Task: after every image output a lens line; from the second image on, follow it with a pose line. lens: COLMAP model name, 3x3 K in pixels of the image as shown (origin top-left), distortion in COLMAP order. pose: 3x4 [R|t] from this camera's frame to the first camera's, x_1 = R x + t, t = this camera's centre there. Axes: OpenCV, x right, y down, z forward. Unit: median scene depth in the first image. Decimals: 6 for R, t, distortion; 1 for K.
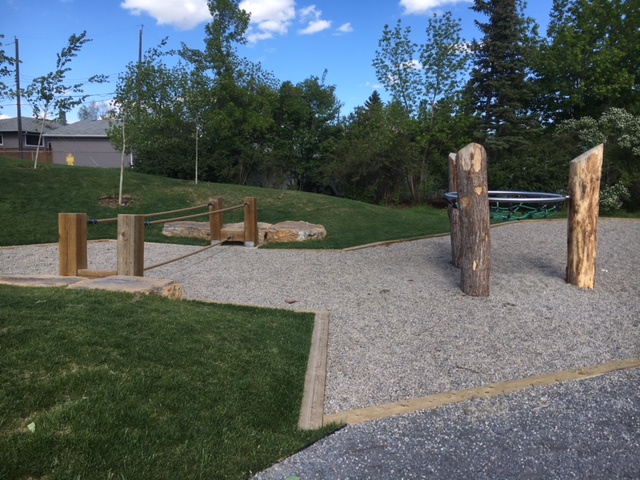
lens RADIAL K [[543.7, 0, 320.0], [0, 543.7, 240.0], [0, 0, 1]] dist [0.026544, -0.004587]
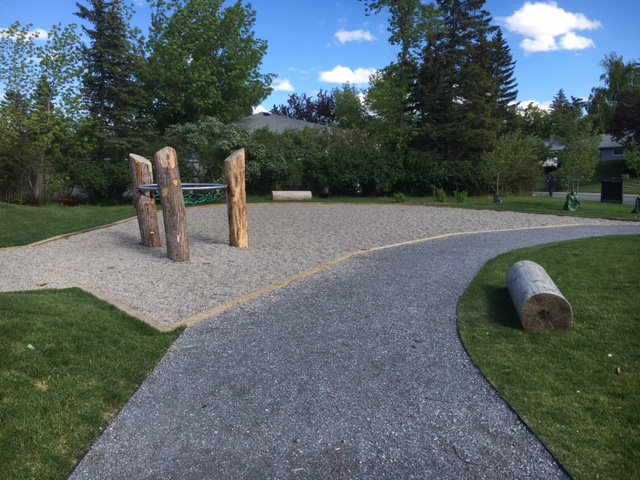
lens RADIAL K [[543.7, 0, 320.0], [0, 543.7, 240.0], [0, 0, 1]] dist [0.026544, -0.004587]
pose [[0.742090, -0.105011, 0.662024, -0.313995], [0.102656, 0.993806, 0.042567, 0.026486], [-0.662393, 0.036372, 0.748273, -0.207510]]
